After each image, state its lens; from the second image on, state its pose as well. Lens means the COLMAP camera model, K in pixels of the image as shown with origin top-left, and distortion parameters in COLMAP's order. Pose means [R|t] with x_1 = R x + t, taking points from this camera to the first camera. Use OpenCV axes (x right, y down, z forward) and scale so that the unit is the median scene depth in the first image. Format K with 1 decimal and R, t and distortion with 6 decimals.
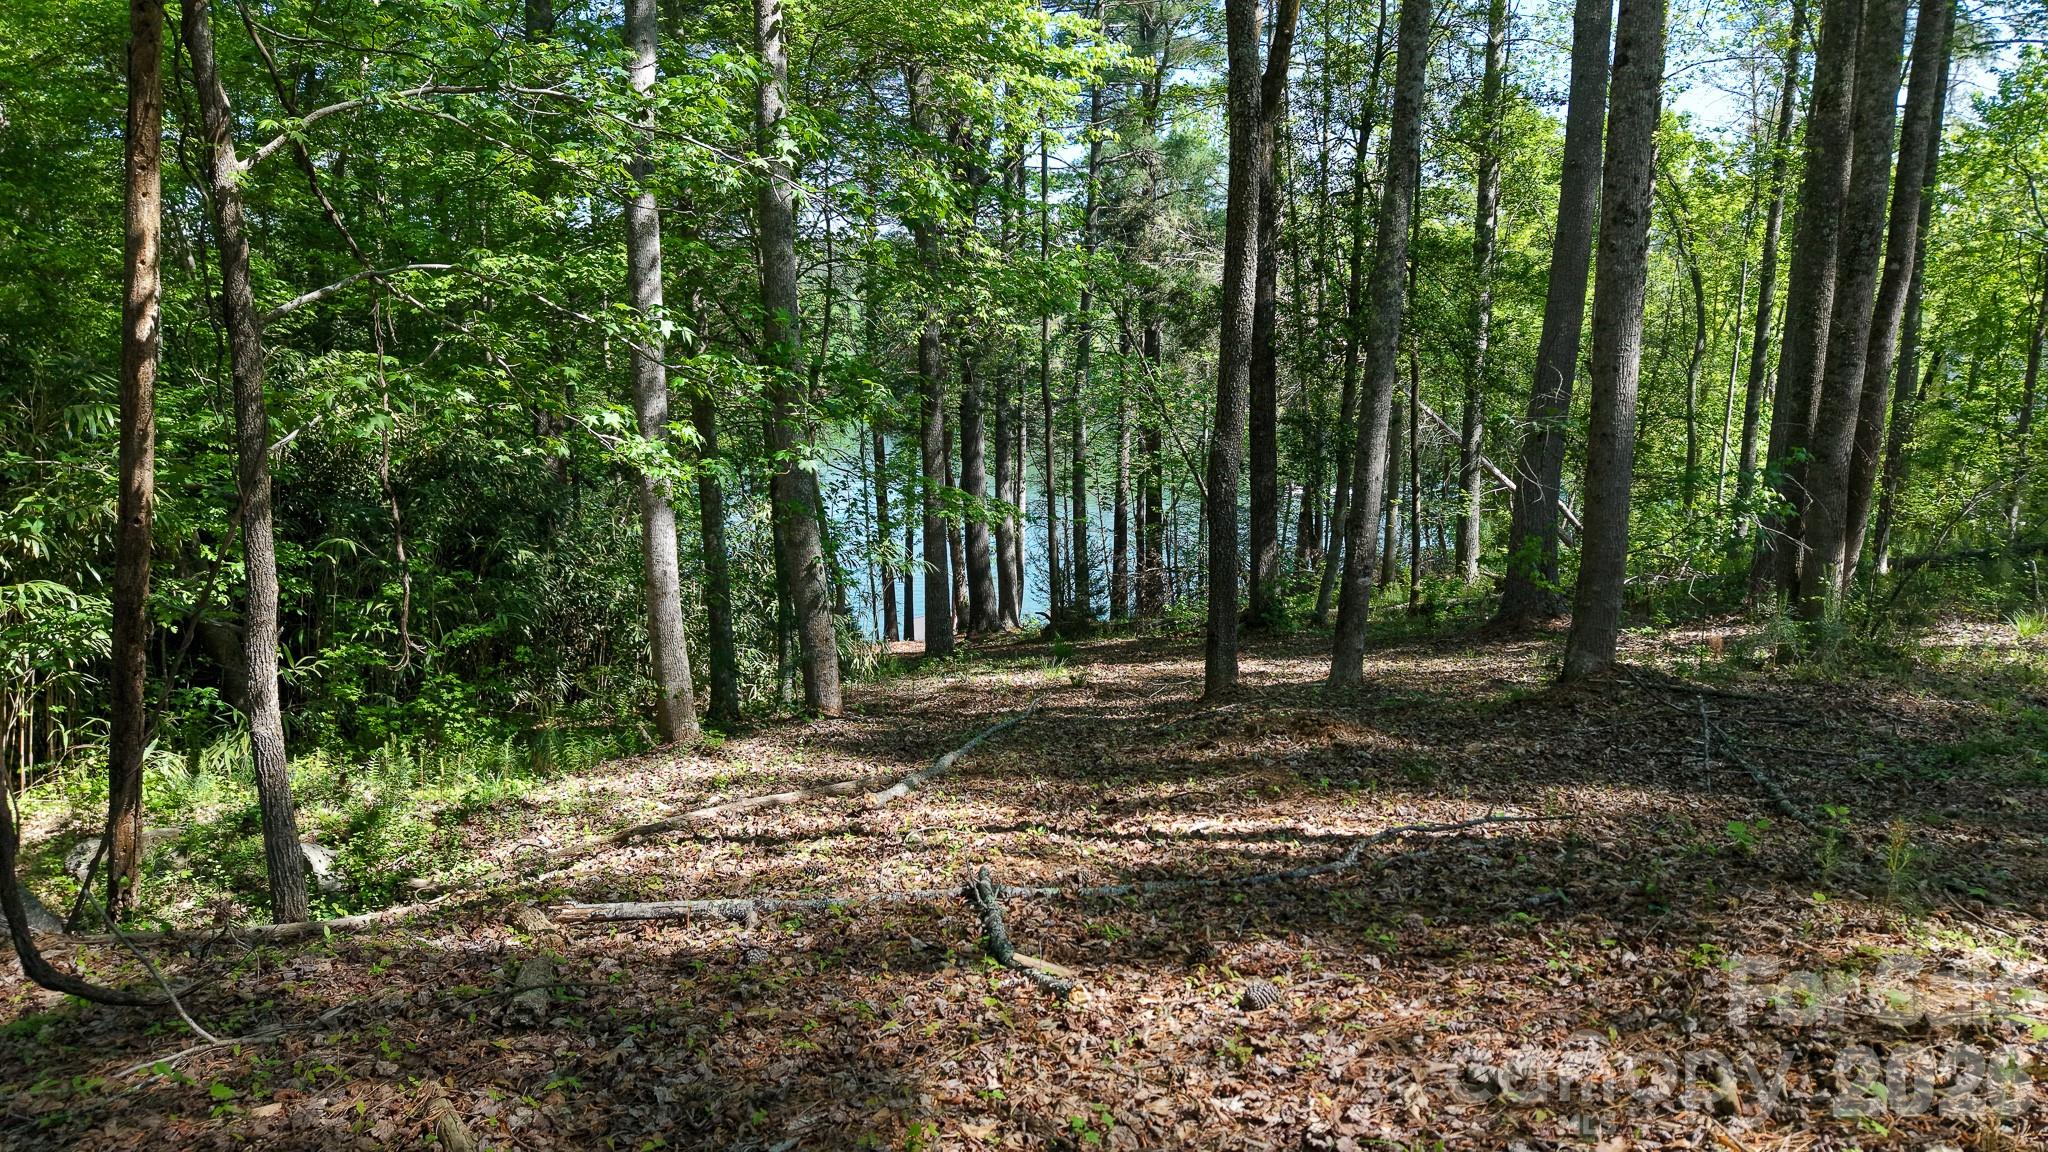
lens RADIAL K [[1394.1, 0, 1083.2], [0, 1394.1, 594.8], [0, 0, 1]] dist [-0.022878, 0.004413]
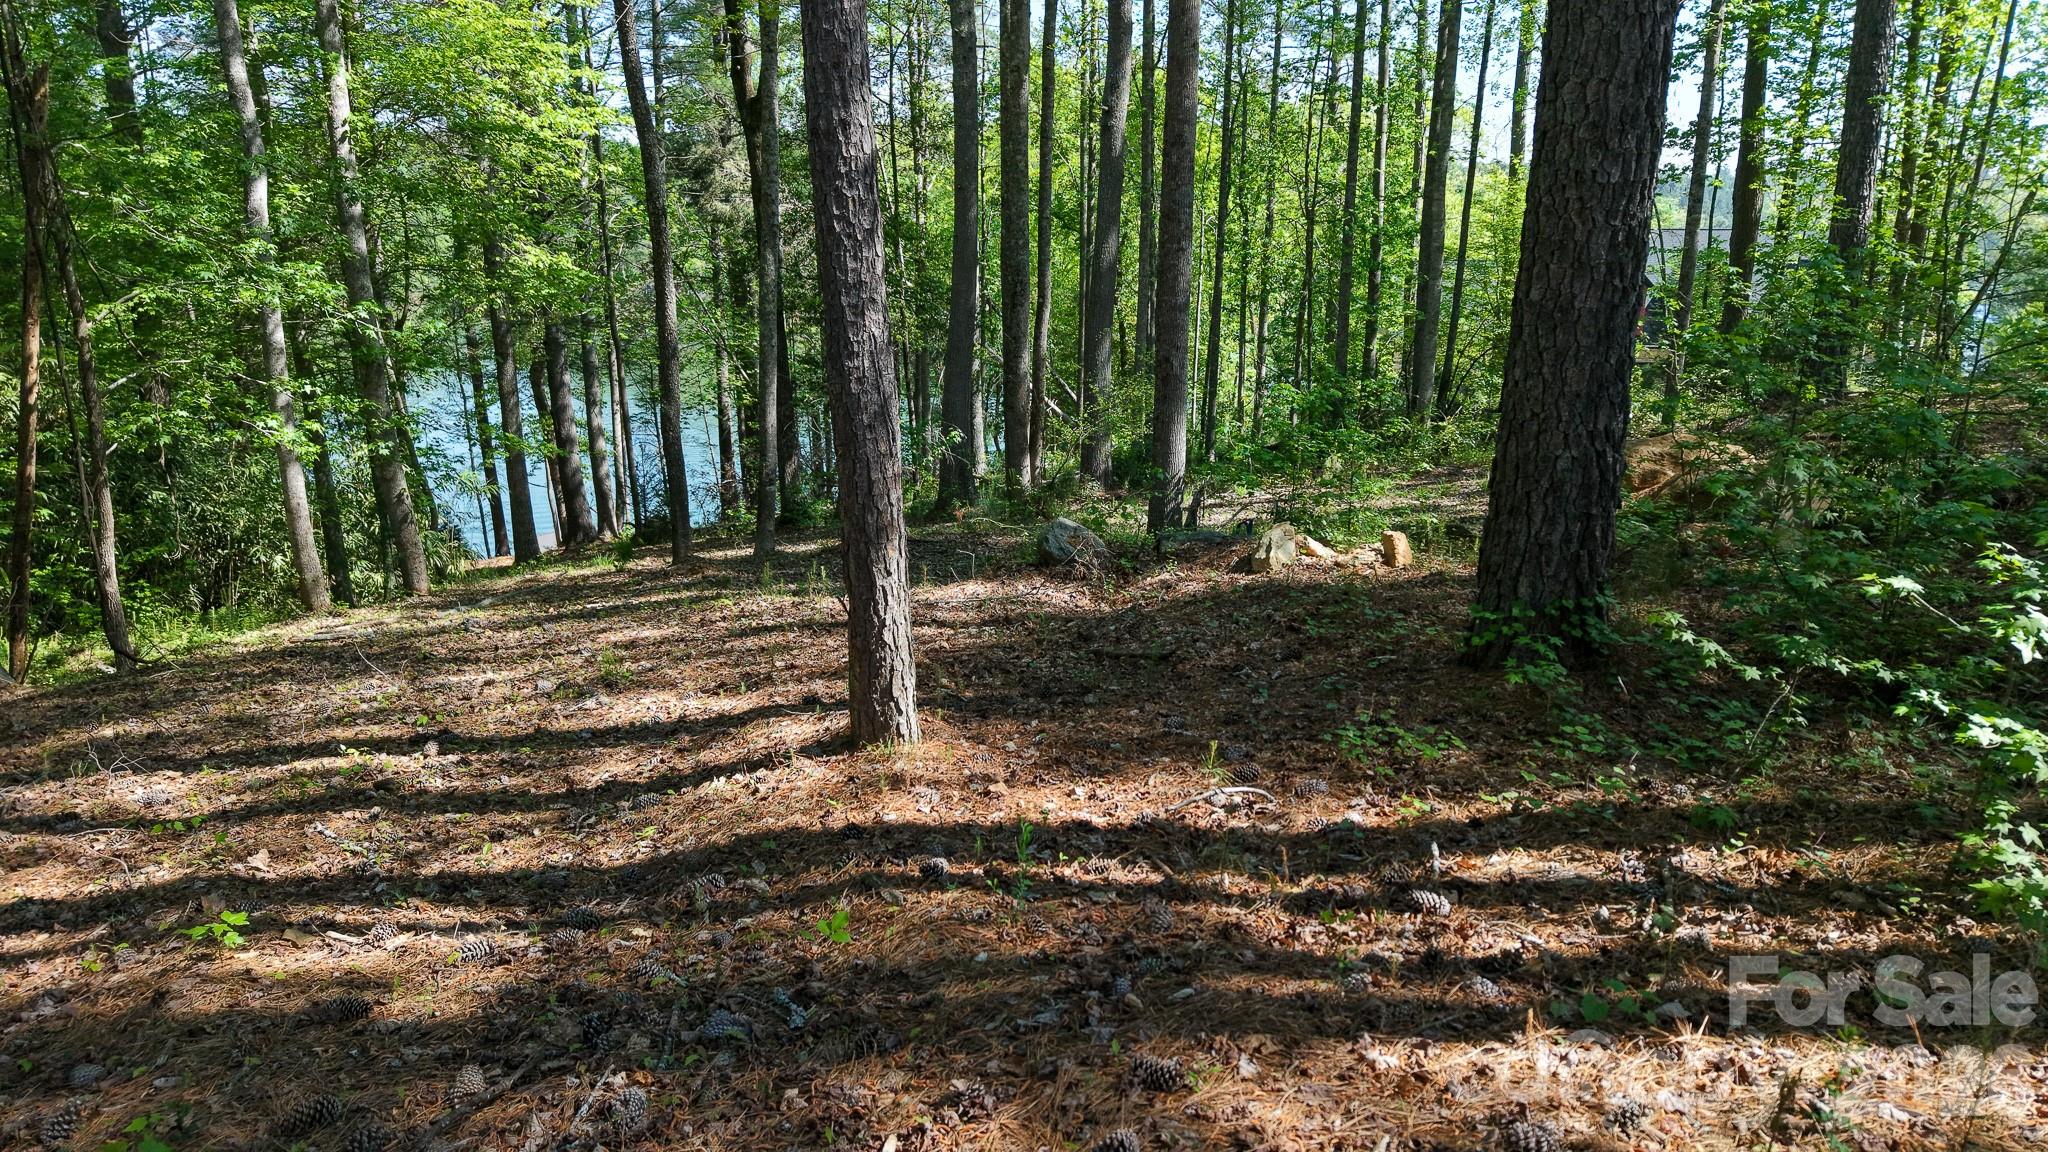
lens RADIAL K [[1394.1, 0, 1083.2], [0, 1394.1, 594.8], [0, 0, 1]] dist [-0.022878, 0.004413]
pose [[0.967637, -0.062139, 0.244575, 0.101781], [0.045002, 0.996164, 0.075051, 0.005352], [-0.248300, -0.061616, 0.966721, -0.445009]]
